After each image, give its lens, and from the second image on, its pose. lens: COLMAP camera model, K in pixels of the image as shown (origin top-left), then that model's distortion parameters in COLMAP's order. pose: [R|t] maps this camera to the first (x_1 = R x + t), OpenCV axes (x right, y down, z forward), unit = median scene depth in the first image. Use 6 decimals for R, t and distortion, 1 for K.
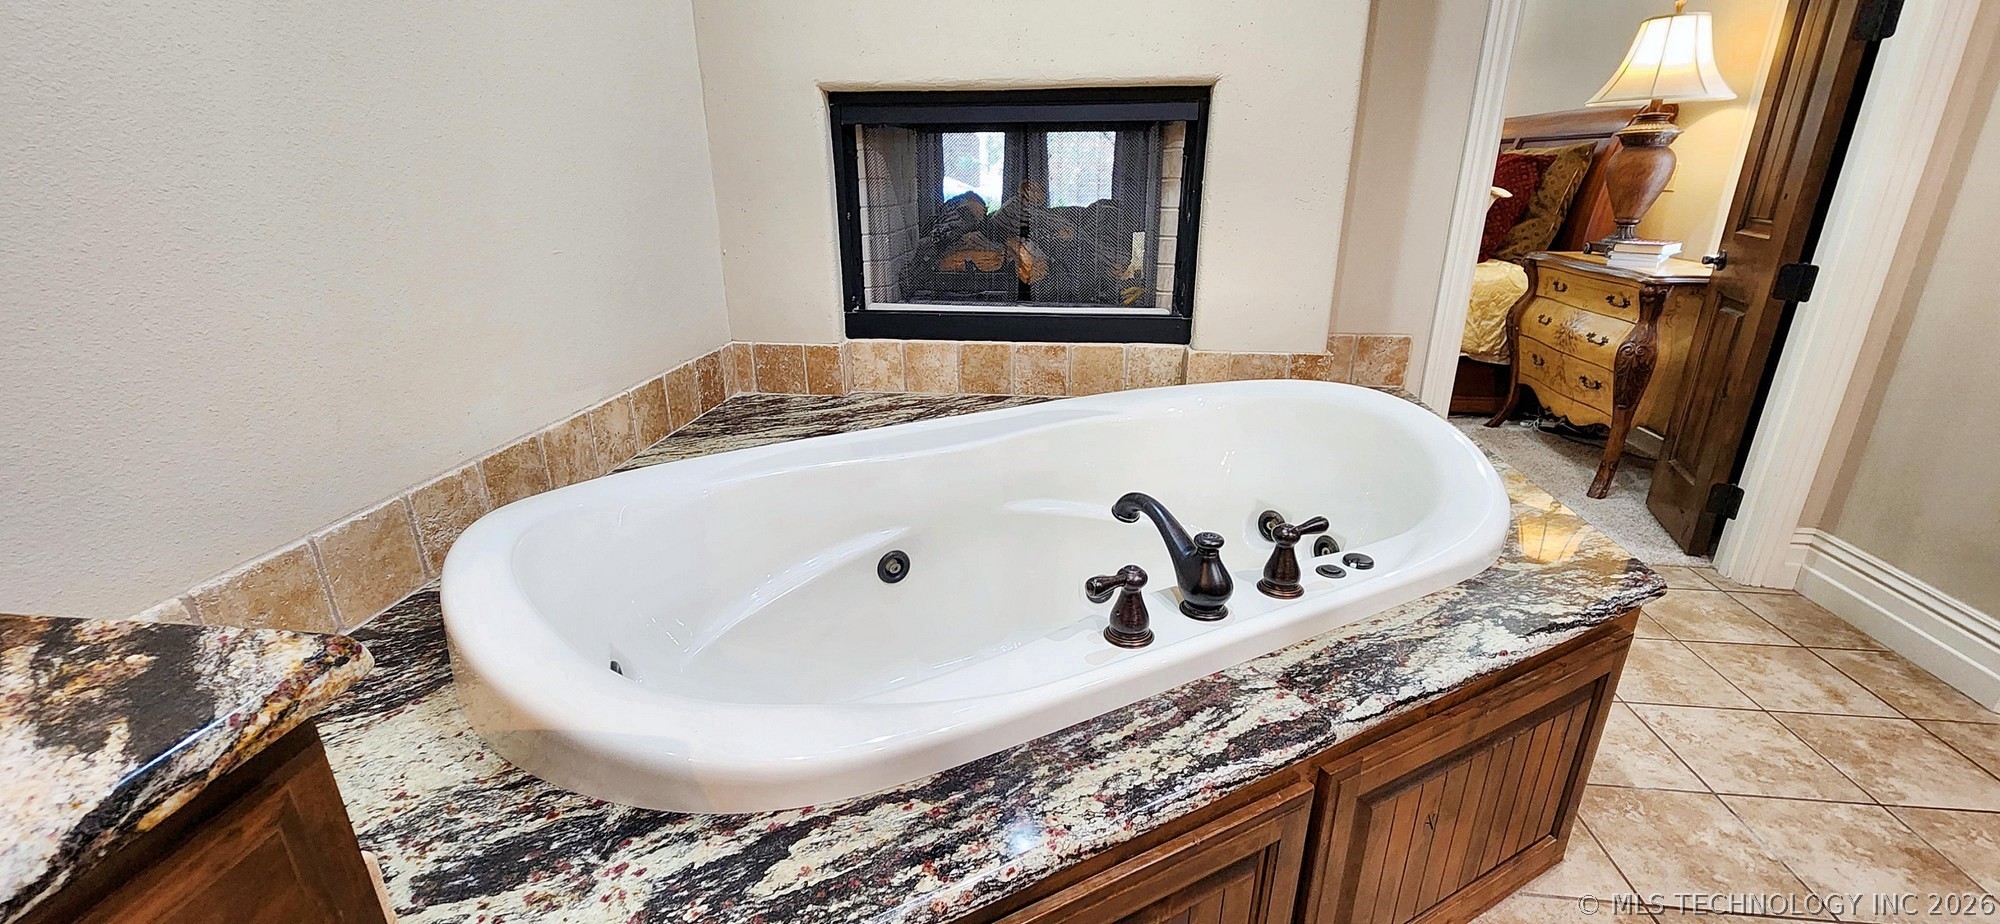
lens RADIAL K [[824.6, 0, 994.8], [0, 824.6, 467.2], [0, 0, 1]] dist [0.000697, 0.000162]
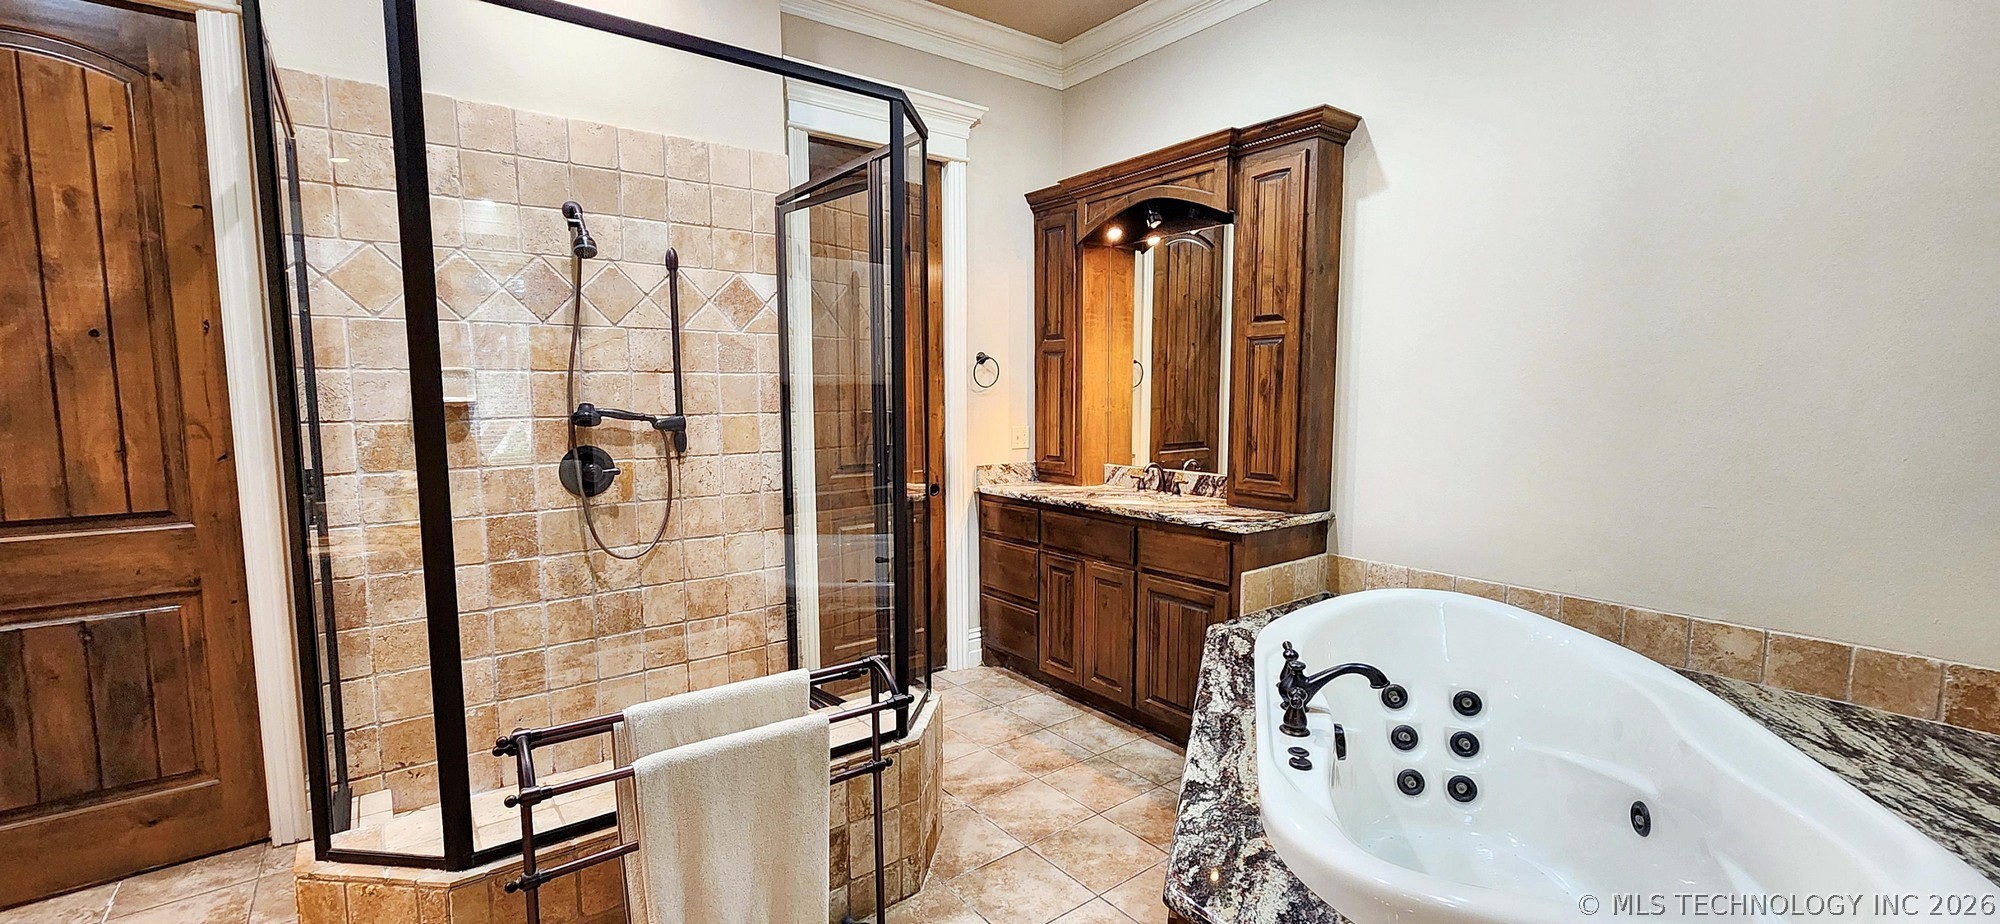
lens RADIAL K [[817.1, 0, 1000.7], [0, 817.1, 464.0], [0, 0, 1]] dist [-0.000048, -0.000160]
pose [[-0.710972, 0.074469, -0.699266, 1.054026], [-0.232272, 0.913701, 0.333466, -0.411288], [0.663753, 0.399505, -0.632319, 0.837370]]
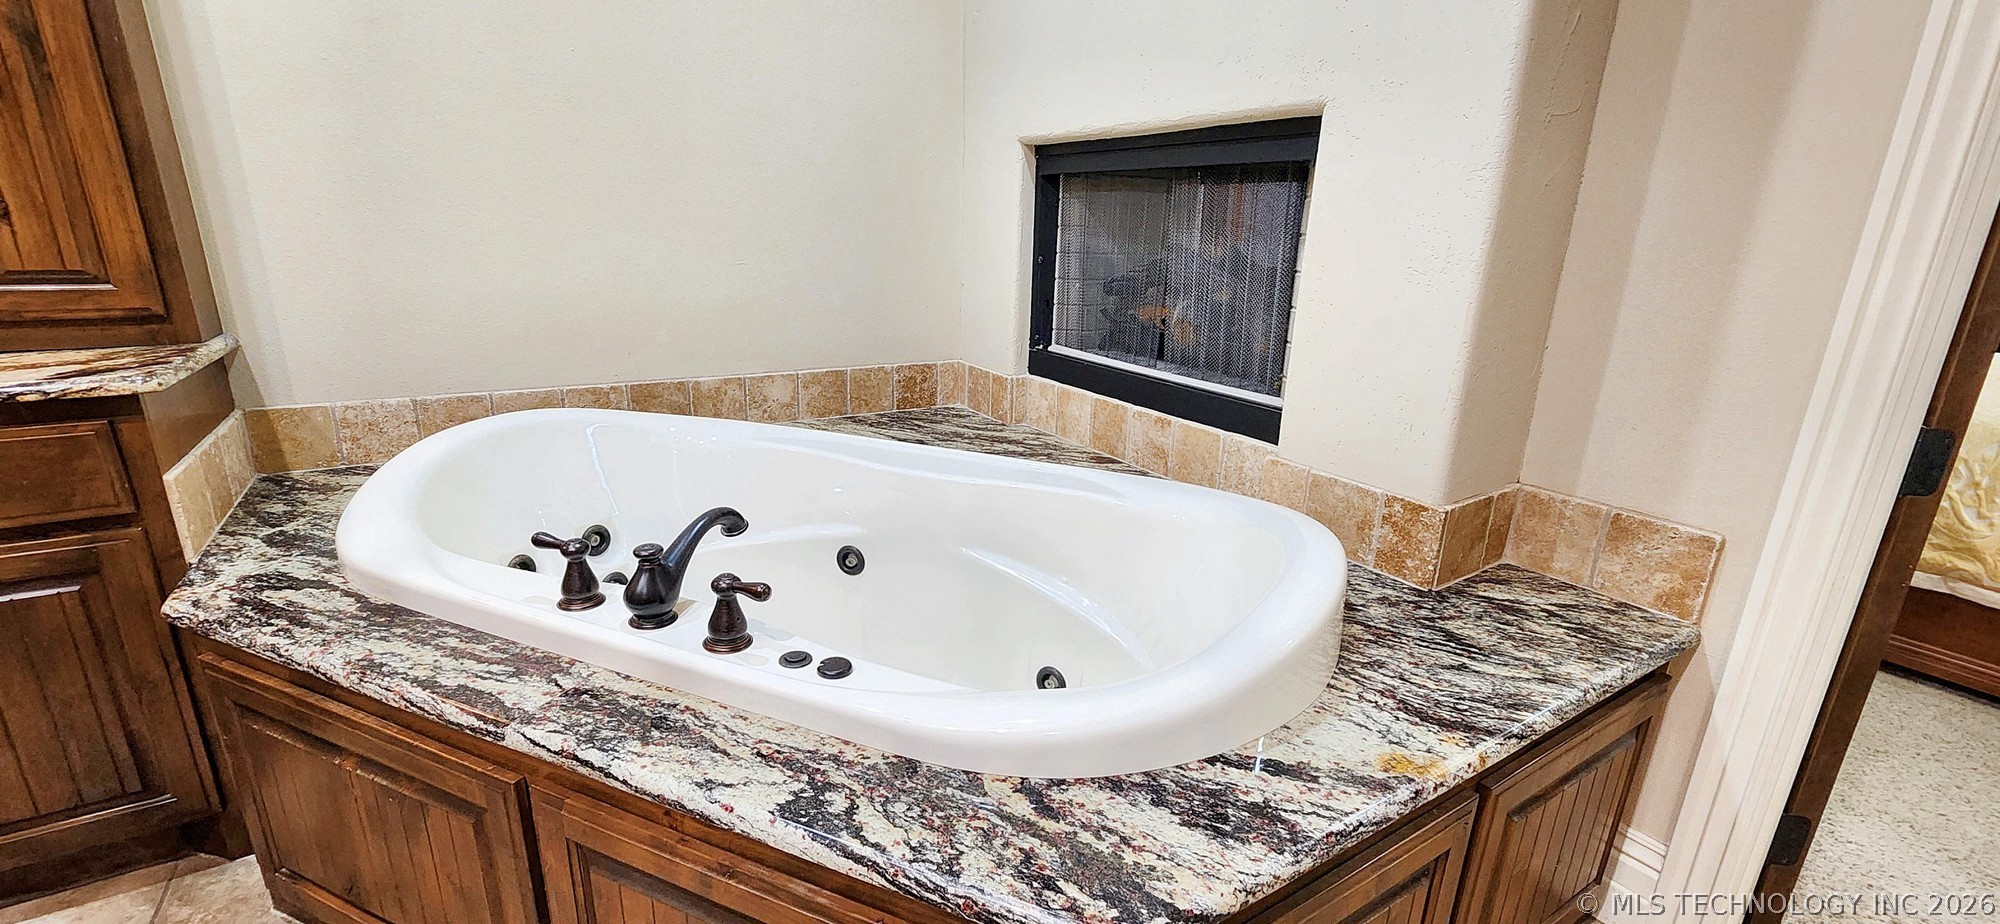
lens RADIAL K [[819.6, 0, 984.5], [0, 819.6, 463.7], [0, 0, 1]] dist [-0.002122, 0.000008]
pose [[0.623845, 0.243288, -0.742717, 0.699370], [-0.294321, 0.953486, 0.065114, -0.115419], [0.724012, 0.177976, 0.666432, 0.331190]]
